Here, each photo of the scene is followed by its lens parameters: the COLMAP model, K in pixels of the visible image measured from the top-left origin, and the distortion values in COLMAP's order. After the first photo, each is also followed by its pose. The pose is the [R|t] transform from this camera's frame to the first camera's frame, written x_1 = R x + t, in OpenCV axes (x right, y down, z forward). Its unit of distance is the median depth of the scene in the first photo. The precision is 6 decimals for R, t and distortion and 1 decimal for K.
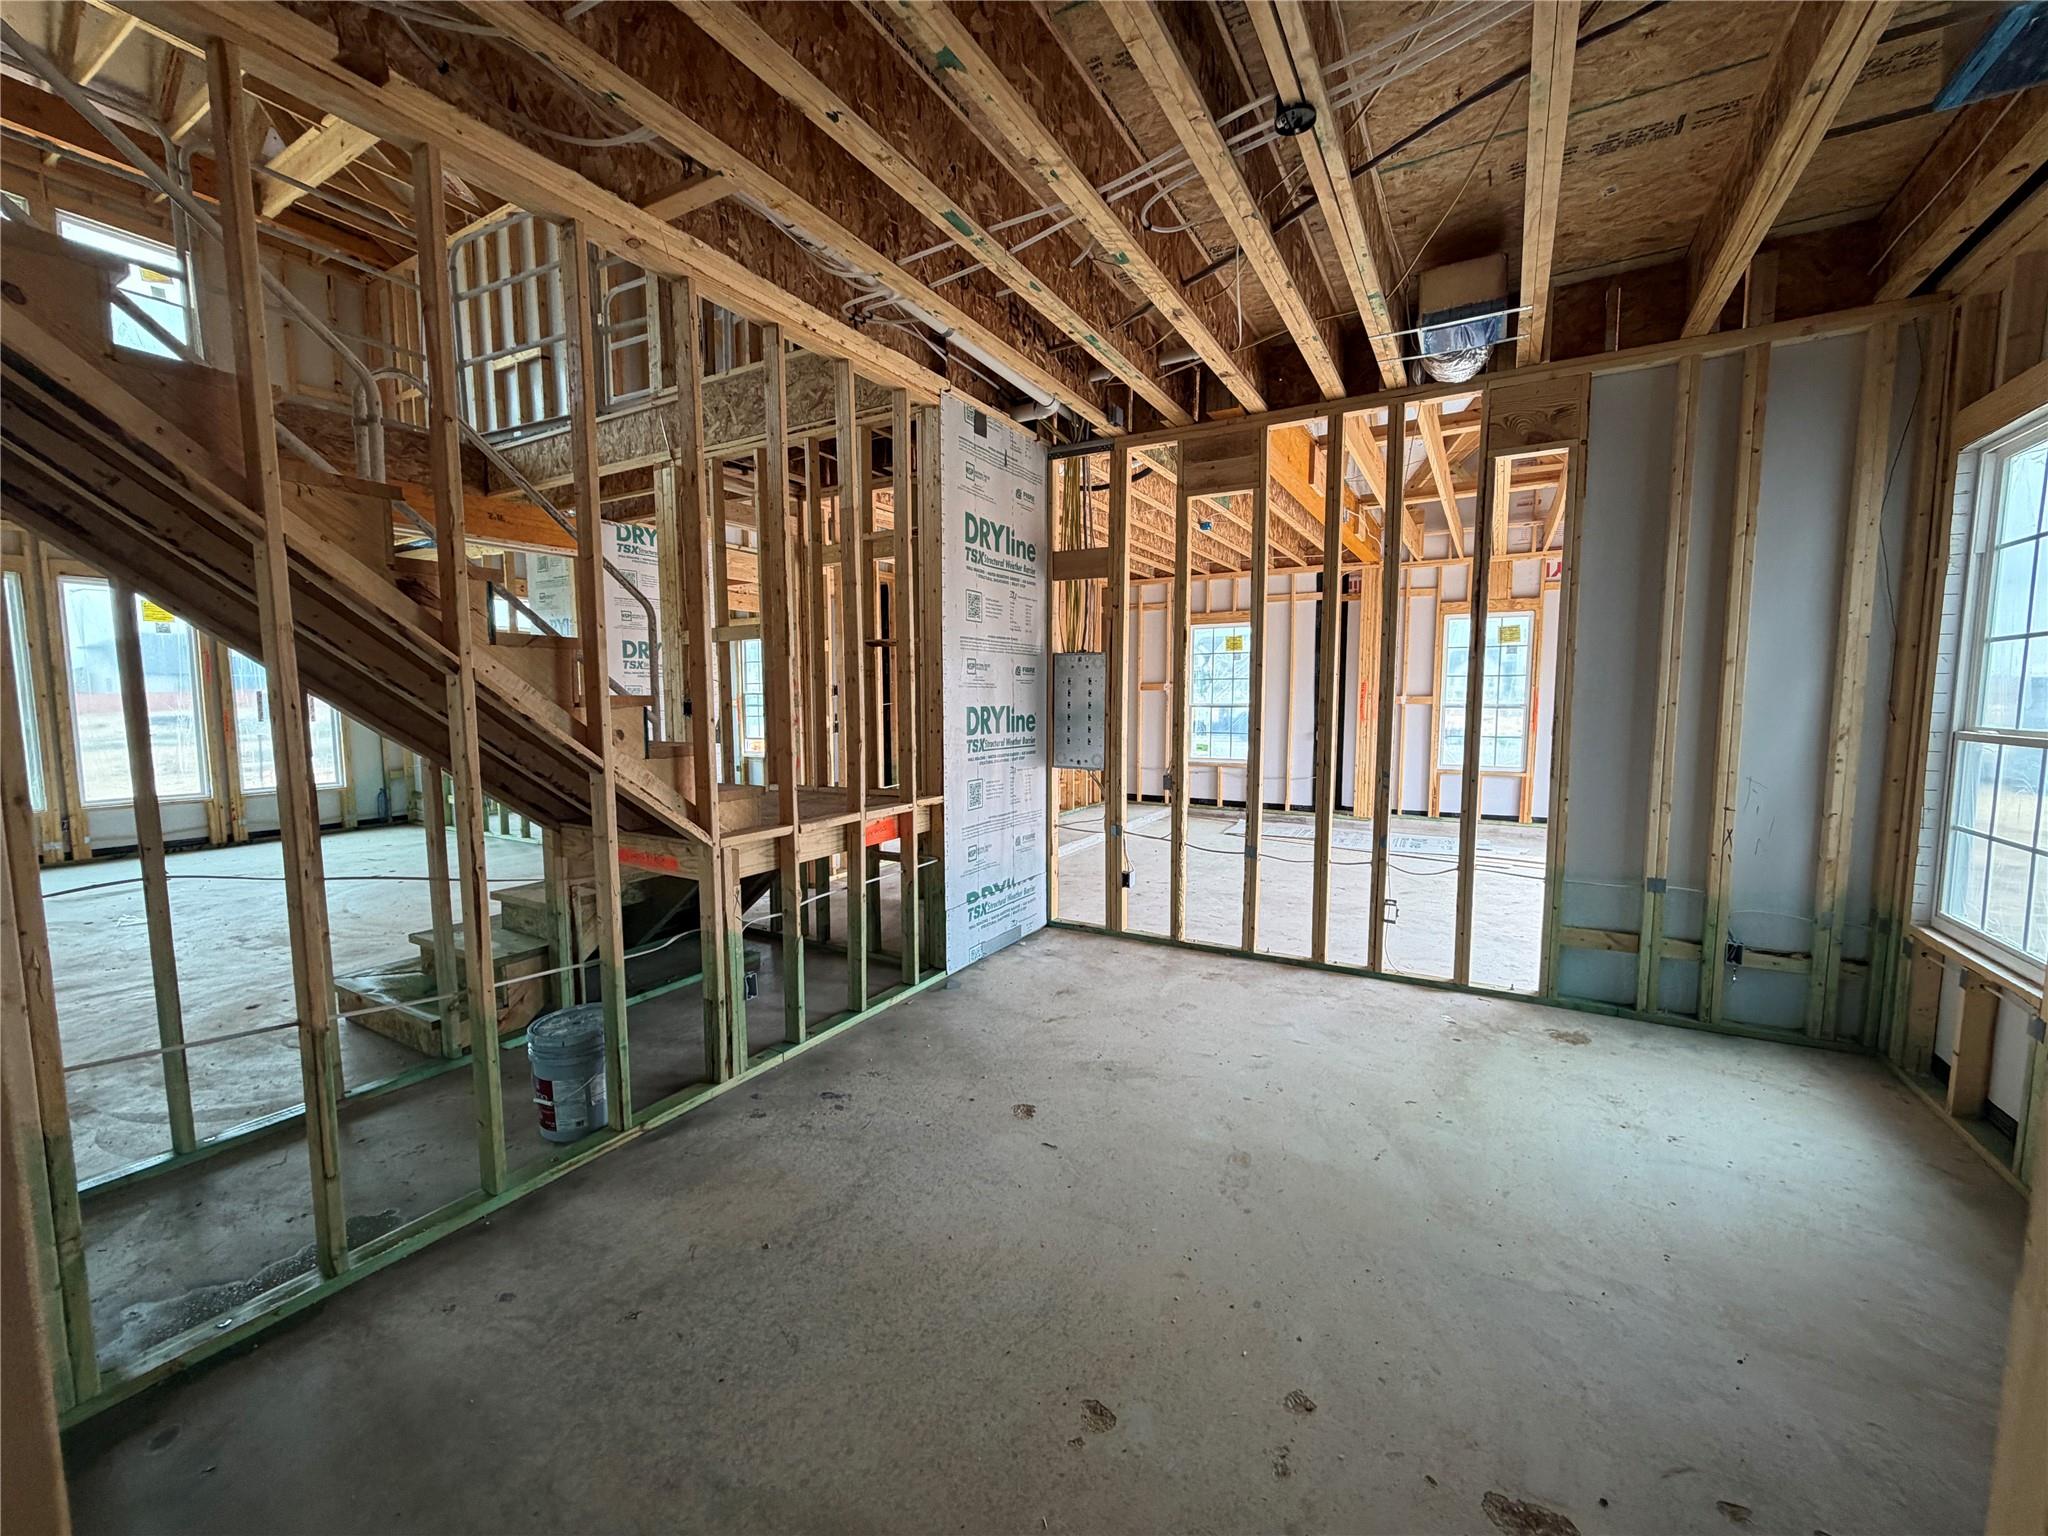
lens RADIAL K [[815.9, 0, 1019.6], [0, 815.9, 769.7], [0, 0, 1]] dist [-0.000092, -0.000096]
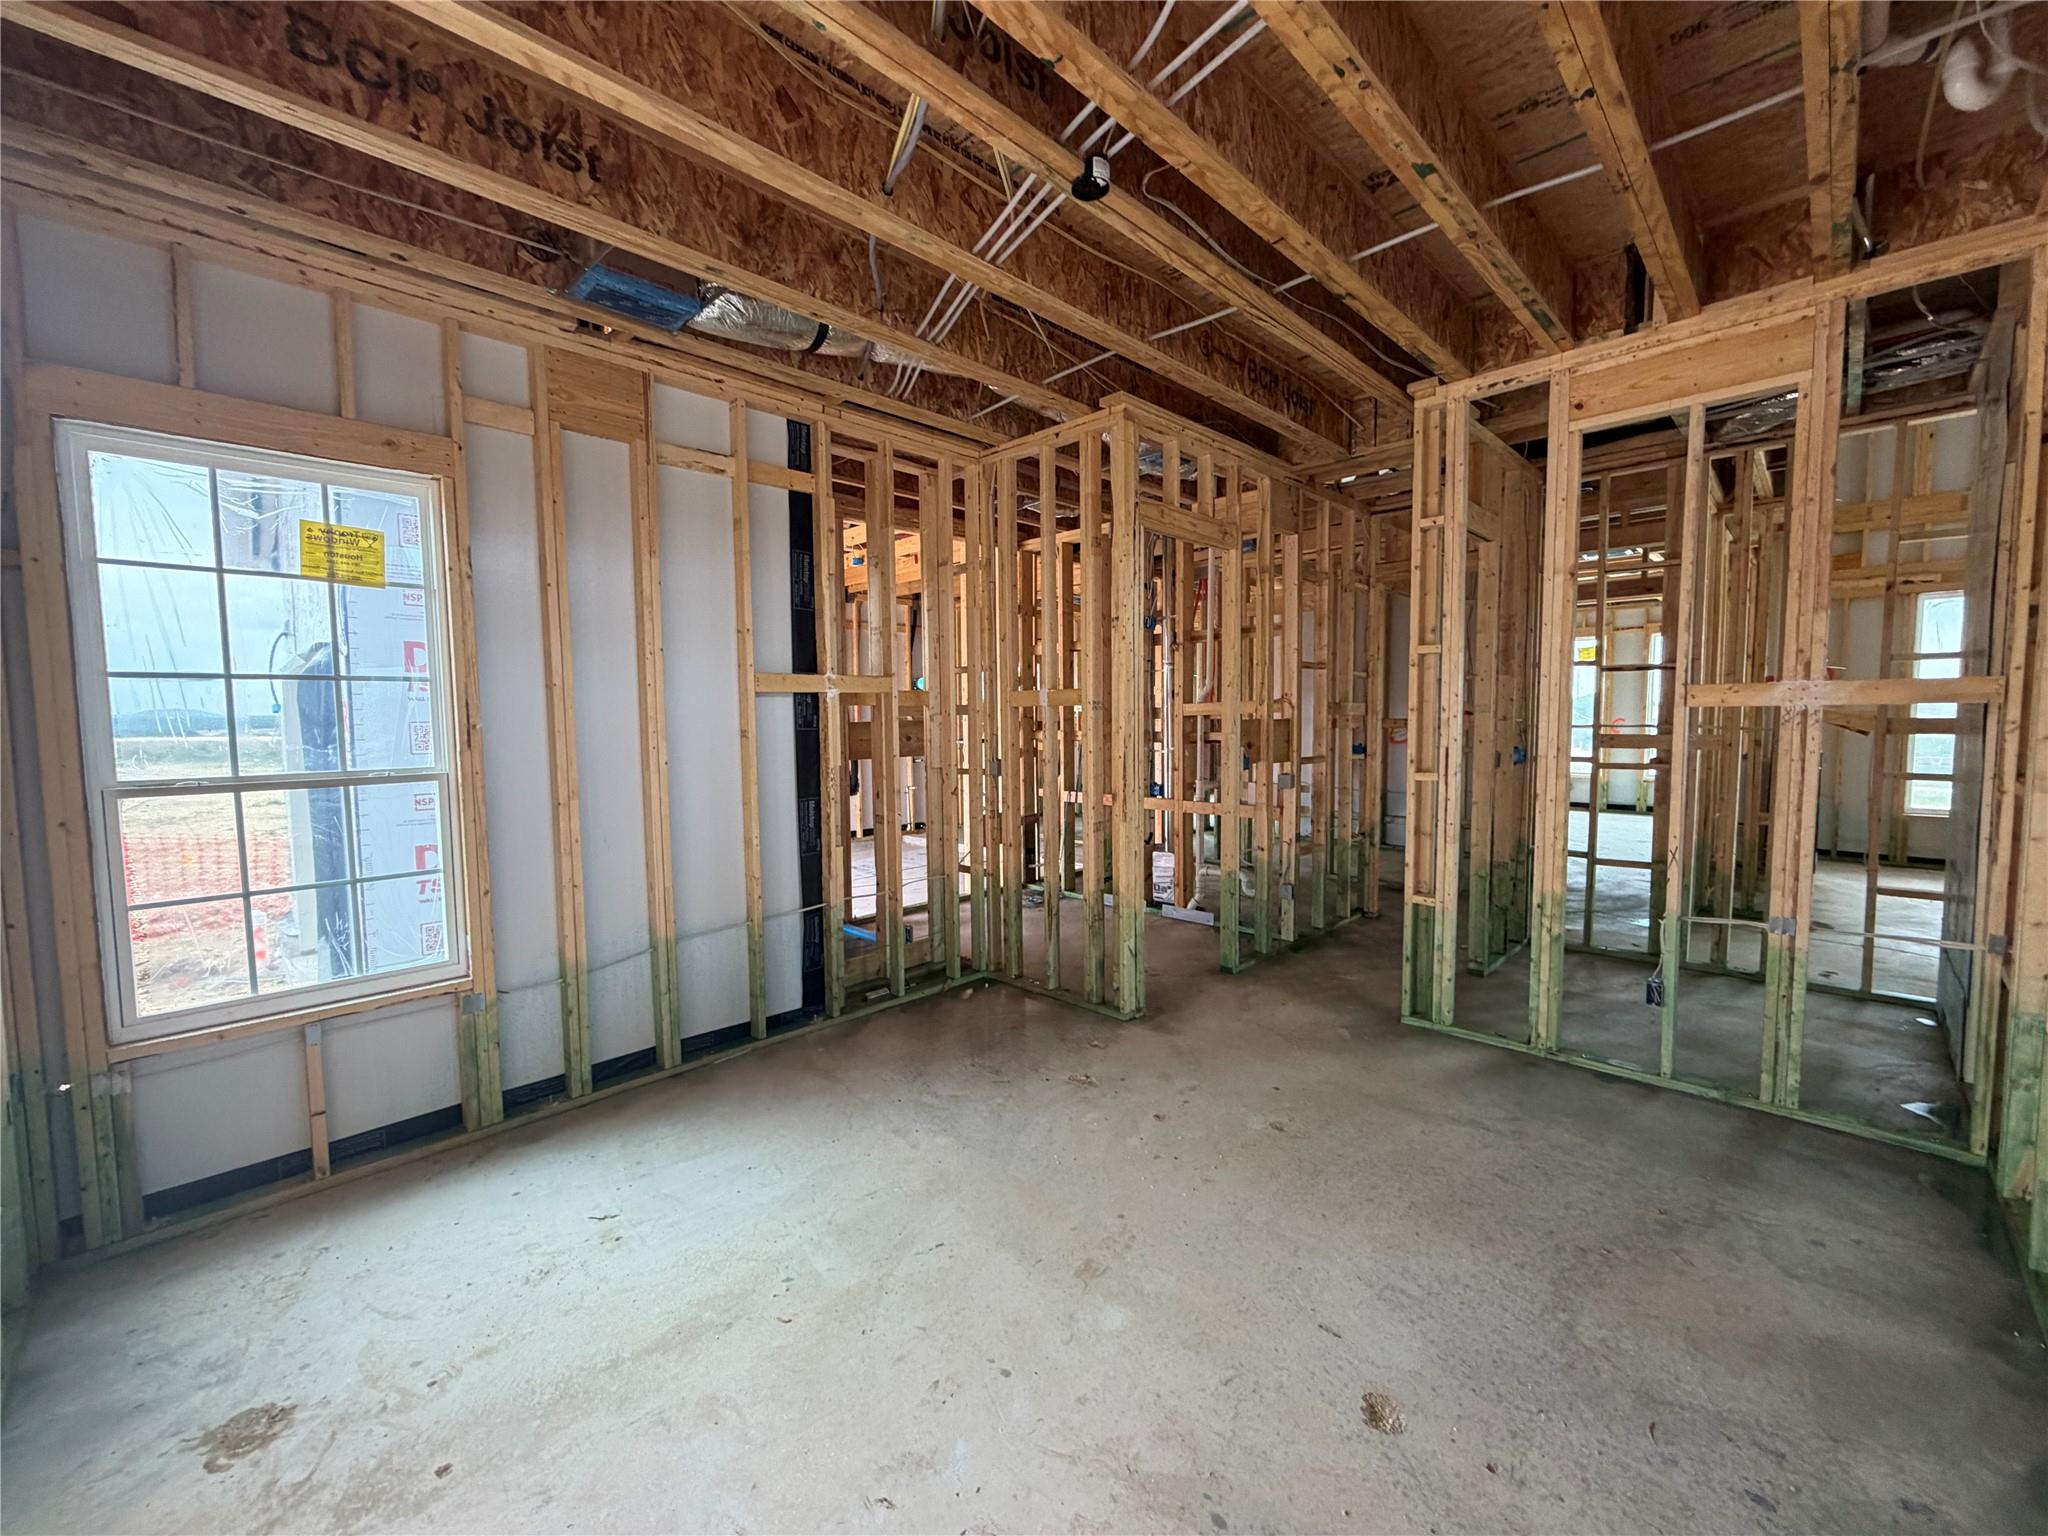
lens RADIAL K [[815.9, 0, 1019.6], [0, 815.9, 769.7], [0, 0, 1]] dist [-0.000092, -0.000096]
pose [[-0.966993, -0.002890, 0.254788, 0.122970], [0.038522, 0.986784, 0.157393, -0.174754], [-0.251876, 0.162013, -0.954102, 1.718273]]
